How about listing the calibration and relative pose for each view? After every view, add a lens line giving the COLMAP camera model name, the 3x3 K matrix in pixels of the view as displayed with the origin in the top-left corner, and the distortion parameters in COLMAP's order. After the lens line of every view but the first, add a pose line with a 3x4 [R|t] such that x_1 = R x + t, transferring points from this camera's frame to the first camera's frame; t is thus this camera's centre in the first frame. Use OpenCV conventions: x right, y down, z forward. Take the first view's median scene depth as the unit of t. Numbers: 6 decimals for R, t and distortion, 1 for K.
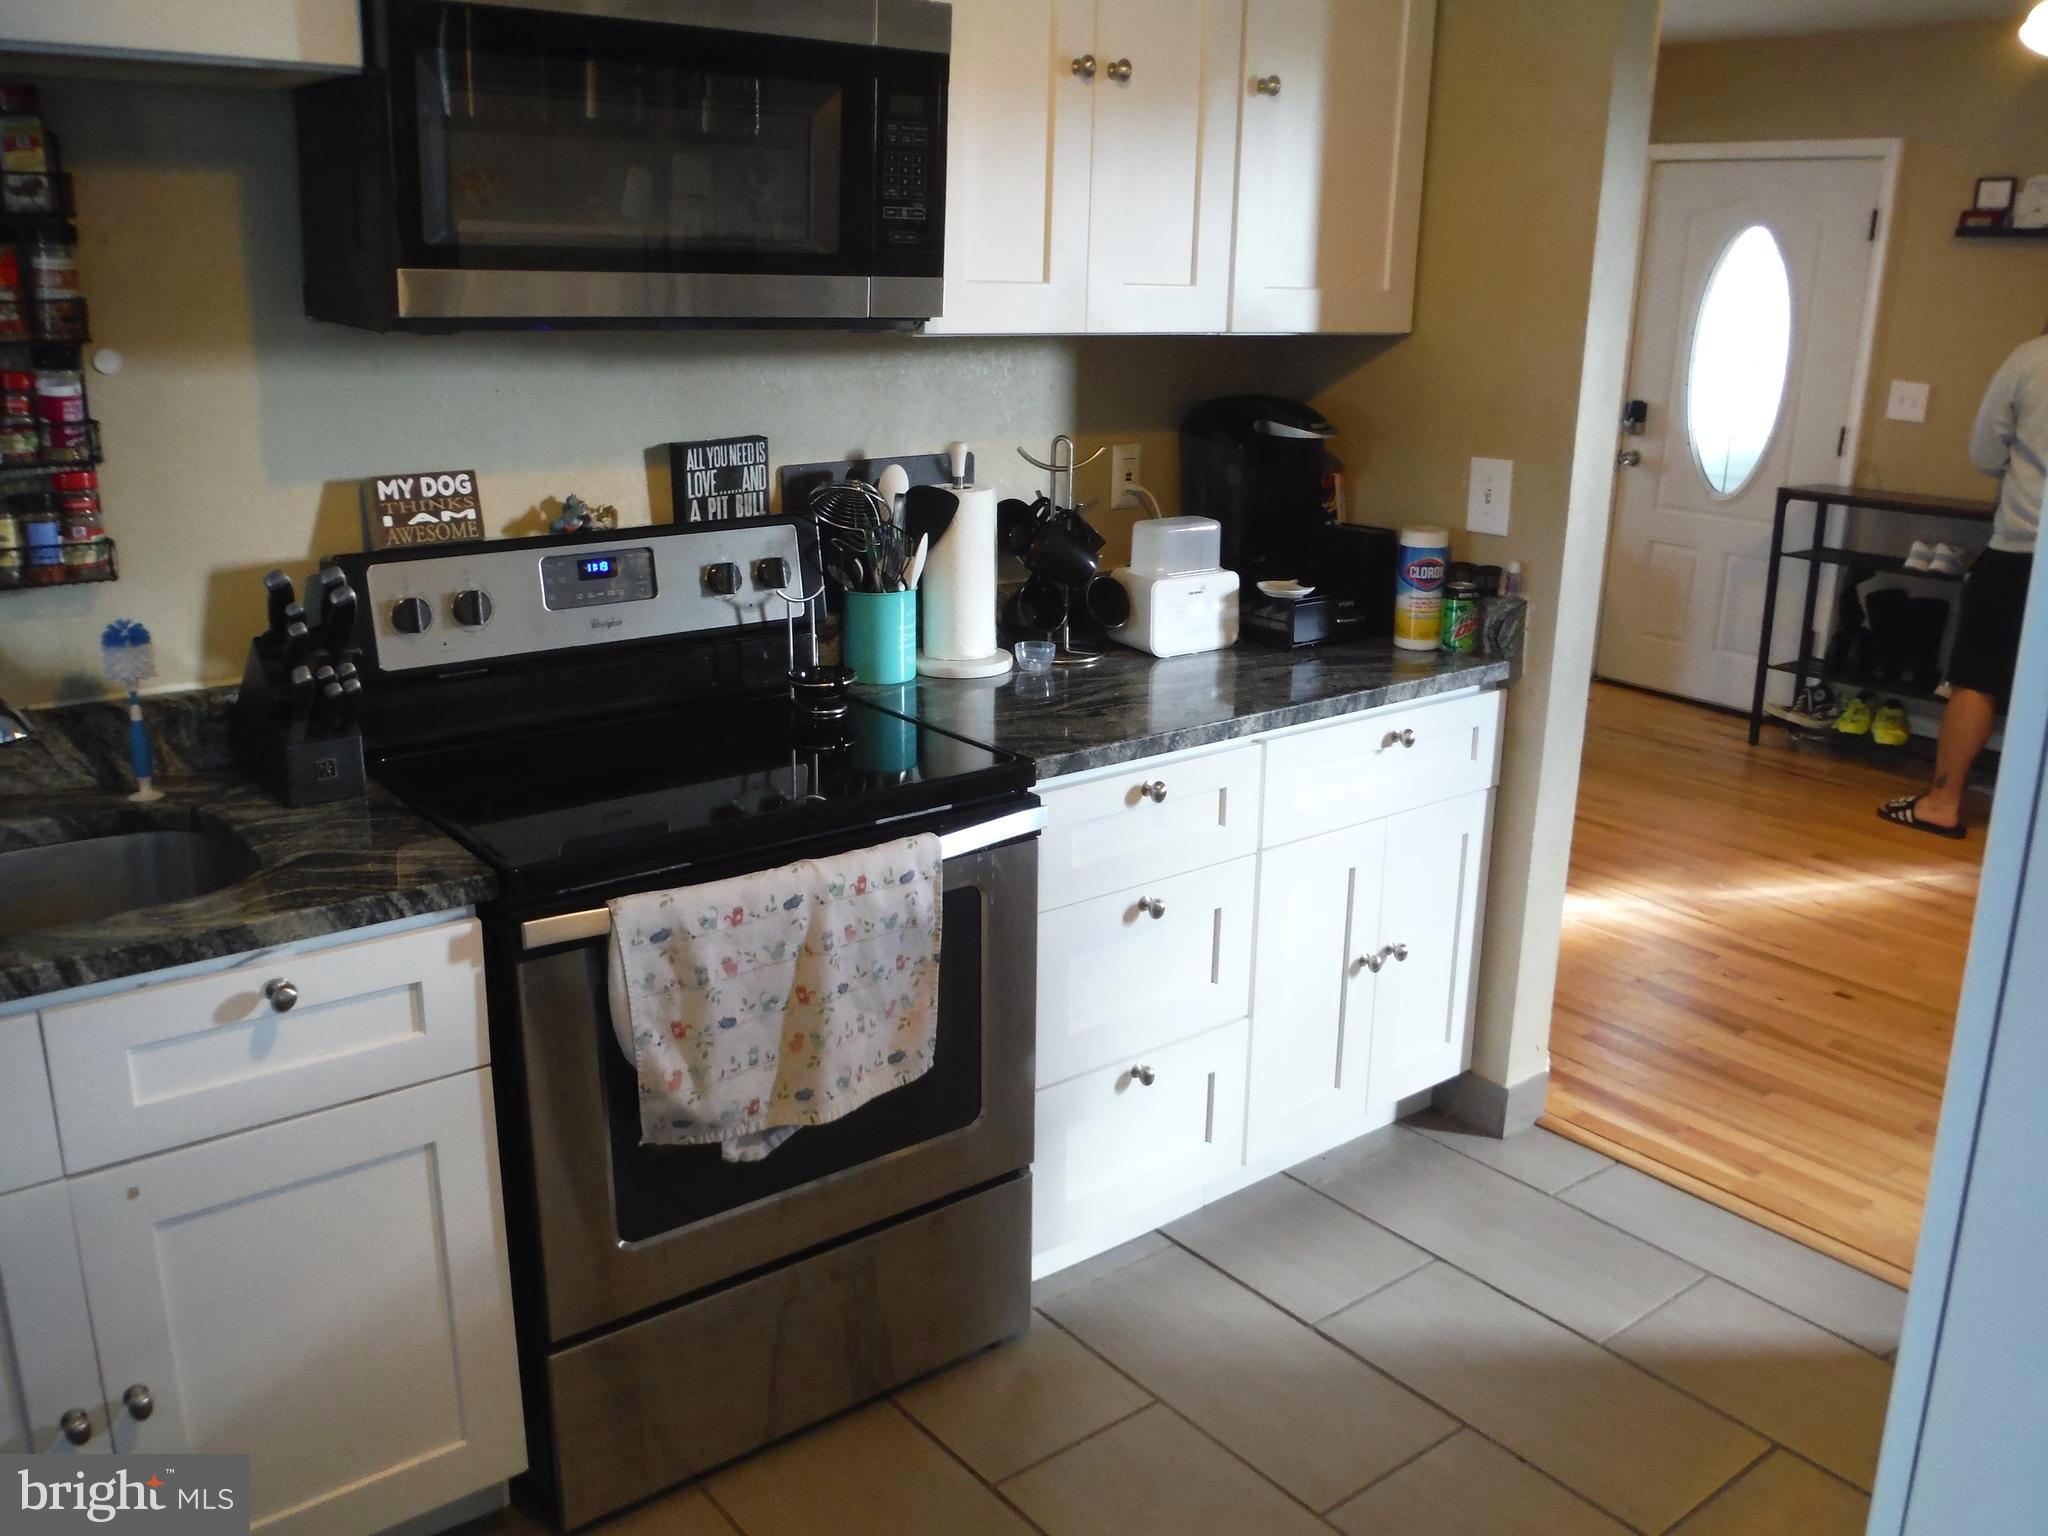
lens RADIAL K [[1723.6, 0, 1015.6], [0, 1723.6, 759.9], [0, 0, 1]] dist [-0.086357, 0.050683]
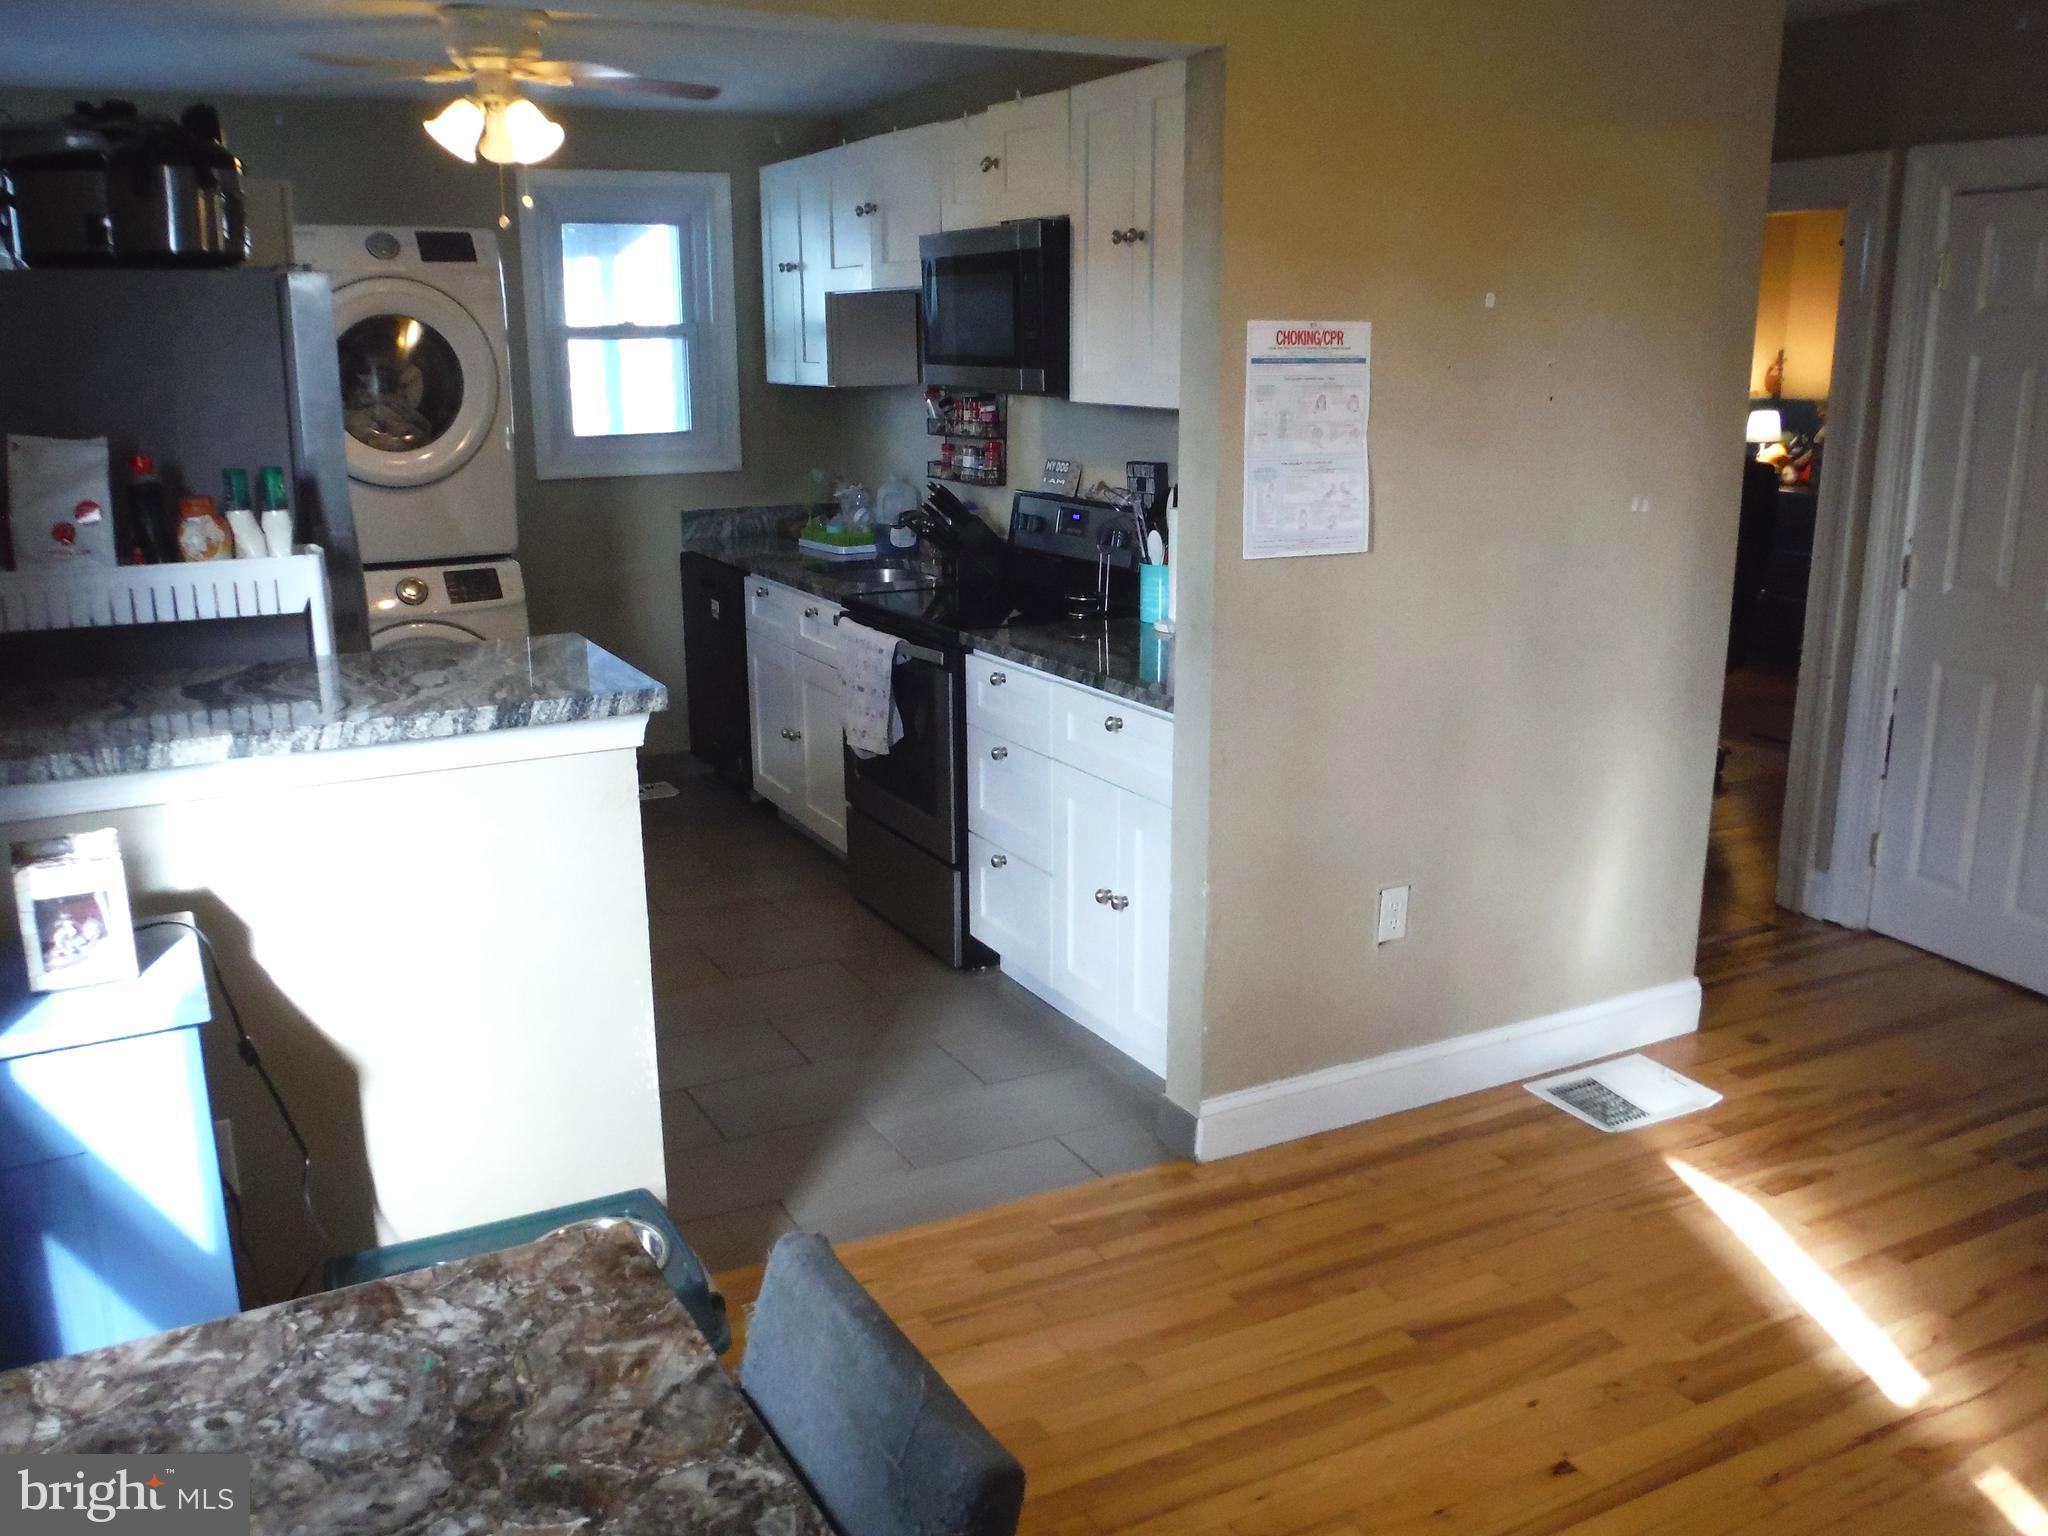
lens RADIAL K [[1723.6, 0, 1022.2], [0, 1723.6, 768.5], [0, 0, 1]] dist [-0.086357, 0.050683]
pose [[-0.175890, 0.223069, -0.958803, 1.753513], [-0.270322, 0.925600, 0.264934, -0.360878], [0.946567, 0.305785, -0.102504, 1.276168]]
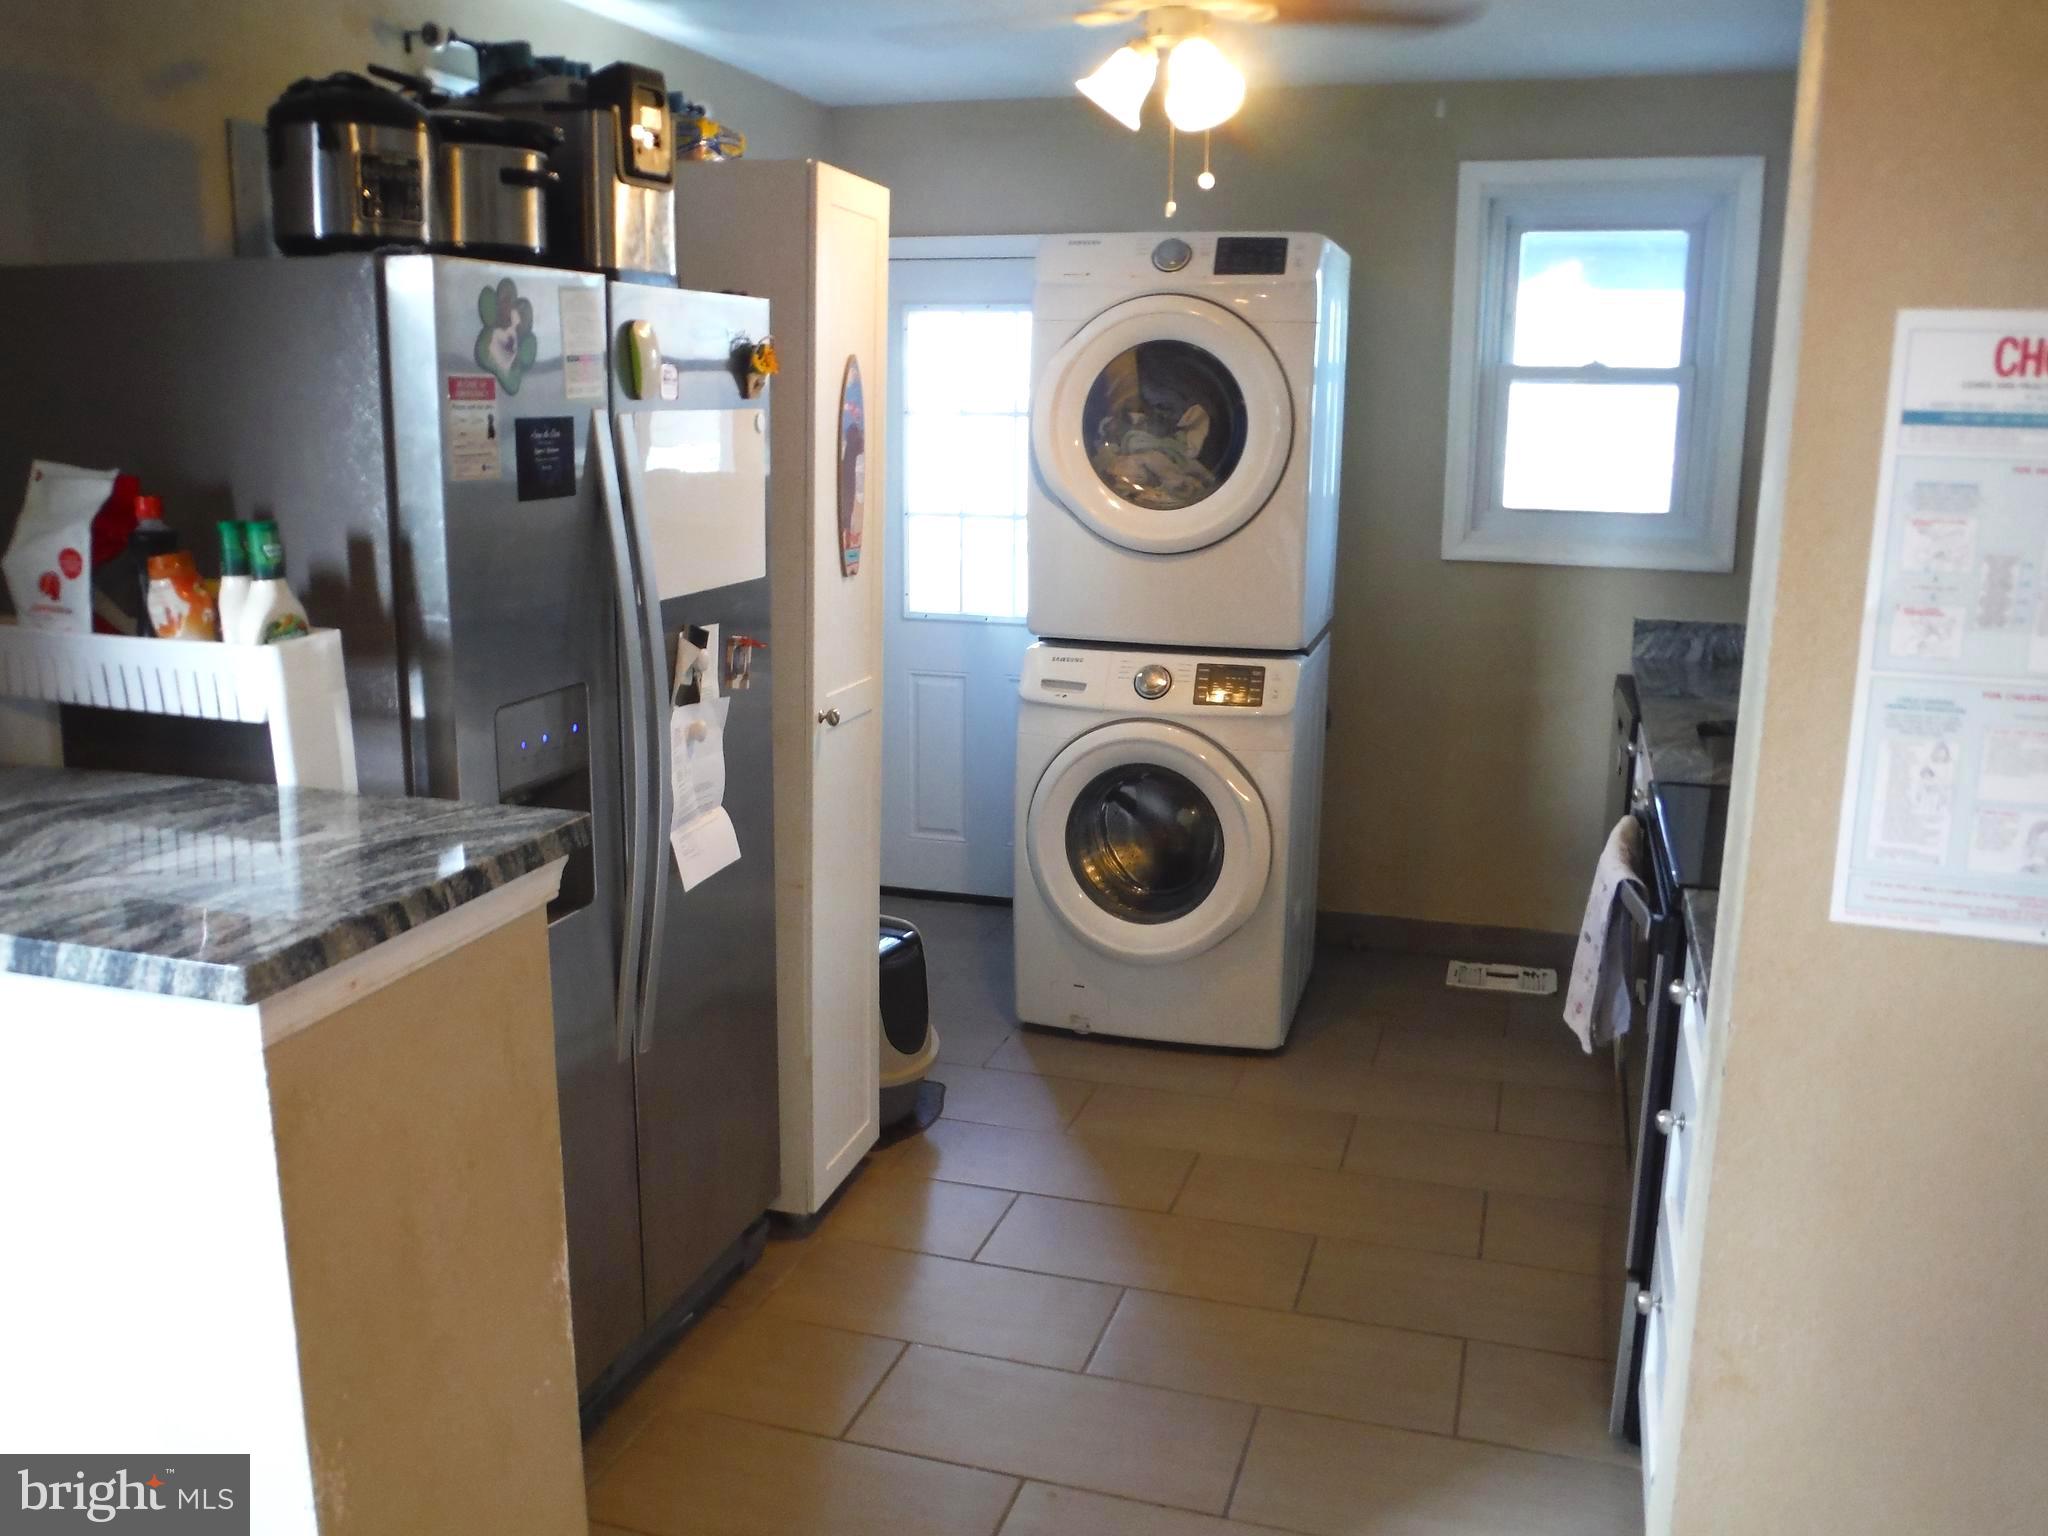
lens RADIAL K [[1723.6, 0, 1012.4], [0, 1723.6, 773.3], [0, 0, 1]] dist [-0.086357, 0.050683]
pose [[-0.820562, 0.098681, -0.562974, 0.907267], [-0.180834, 0.889561, 0.419500, -0.415140], [0.542197, 0.446031, -0.712095, 1.463153]]
